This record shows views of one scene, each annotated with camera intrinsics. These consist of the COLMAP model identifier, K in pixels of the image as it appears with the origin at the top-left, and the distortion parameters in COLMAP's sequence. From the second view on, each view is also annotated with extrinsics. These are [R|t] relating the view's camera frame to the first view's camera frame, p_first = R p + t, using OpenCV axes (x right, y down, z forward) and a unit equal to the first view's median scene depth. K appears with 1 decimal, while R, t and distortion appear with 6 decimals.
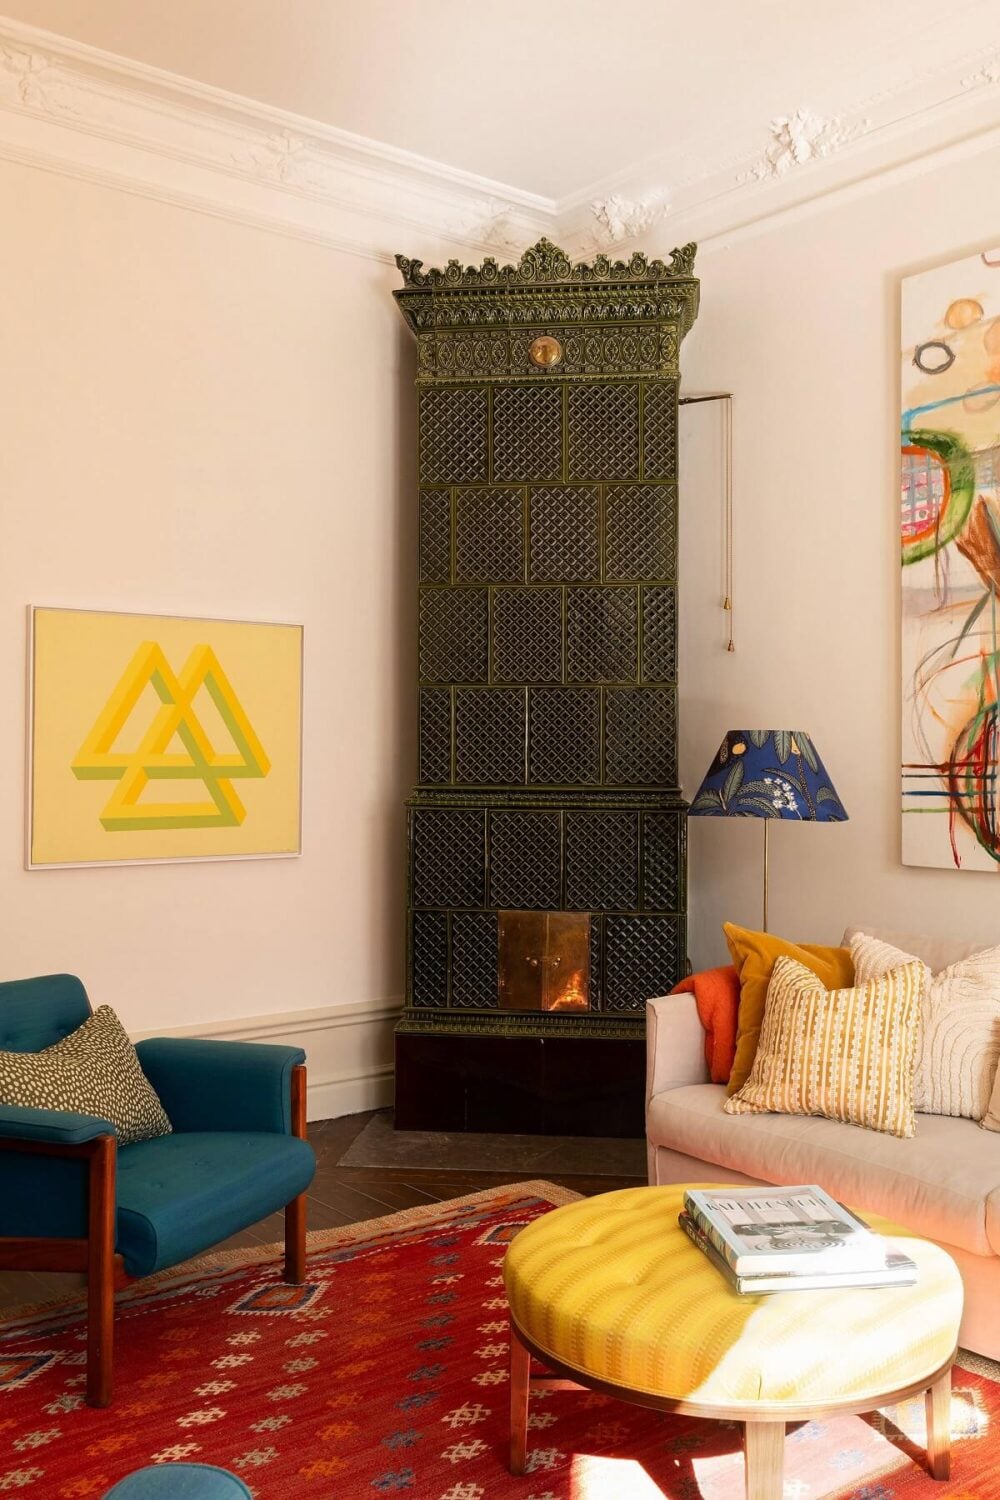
lens RADIAL K [[1364.4, 0, 432.3], [0, 1364.4, 719.8], [0, 0, 1]] dist [0.020202, -0.005508]
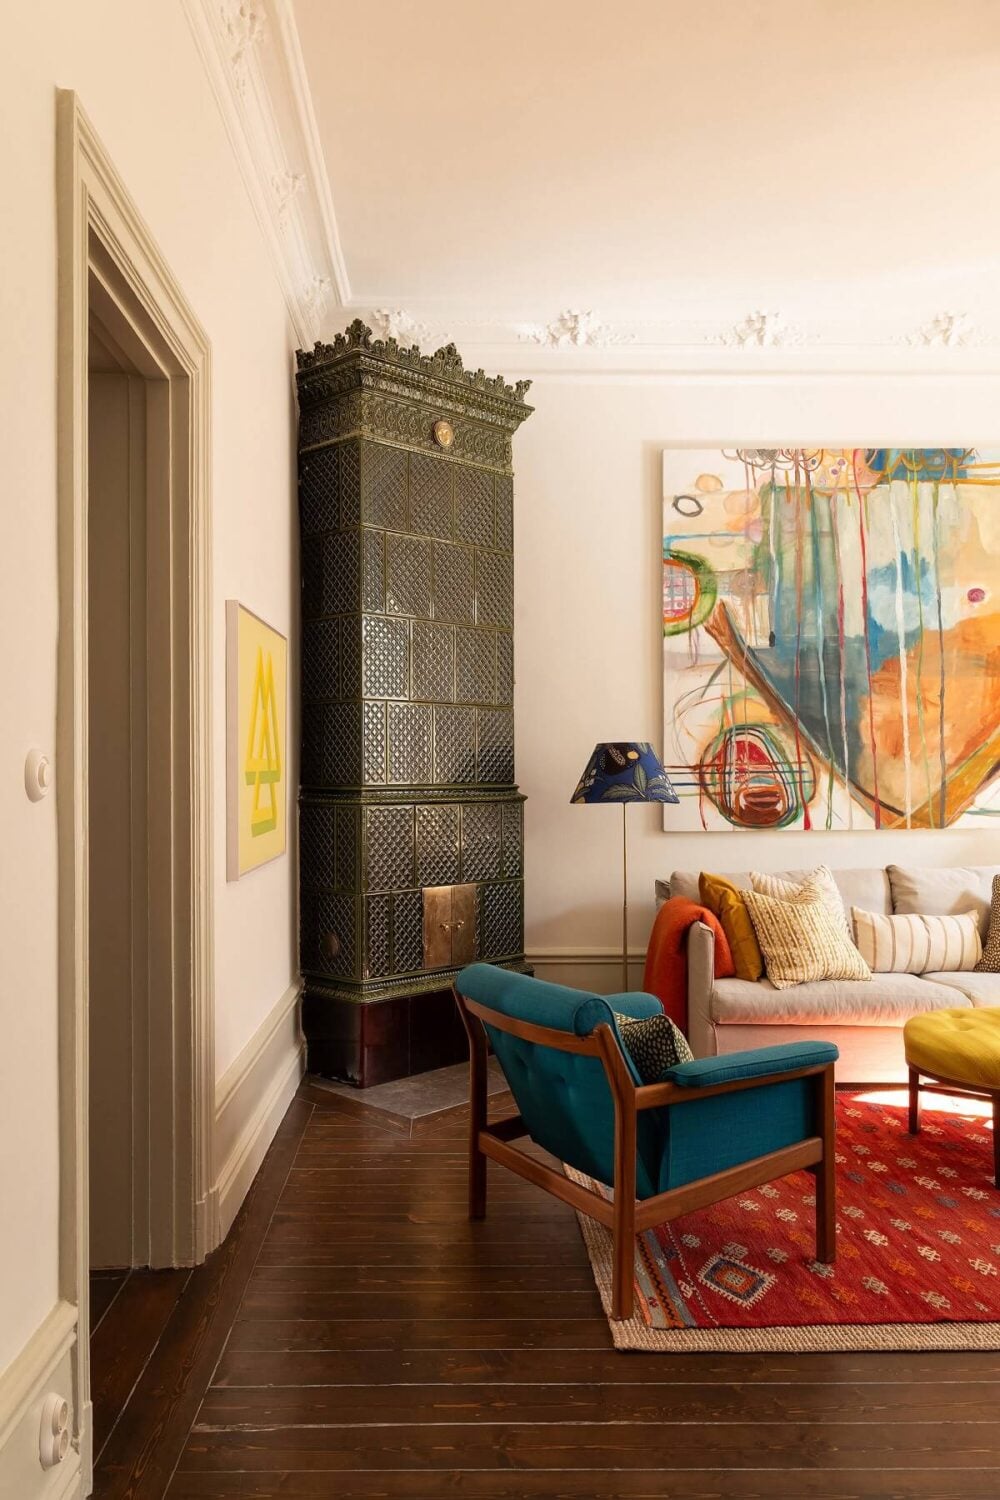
lens RADIAL K [[1161.7, 0, 459.5], [0, 1161.7, 746.5], [0, 0, 1]] dist [-0.001462, -0.009465]
pose [[0.608641, 0.009643, 0.793387, -0.851051], [-0.017943, 0.999838, 0.001613, 0.013196], [-0.793243, -0.015218, 0.608716, 0.397601]]
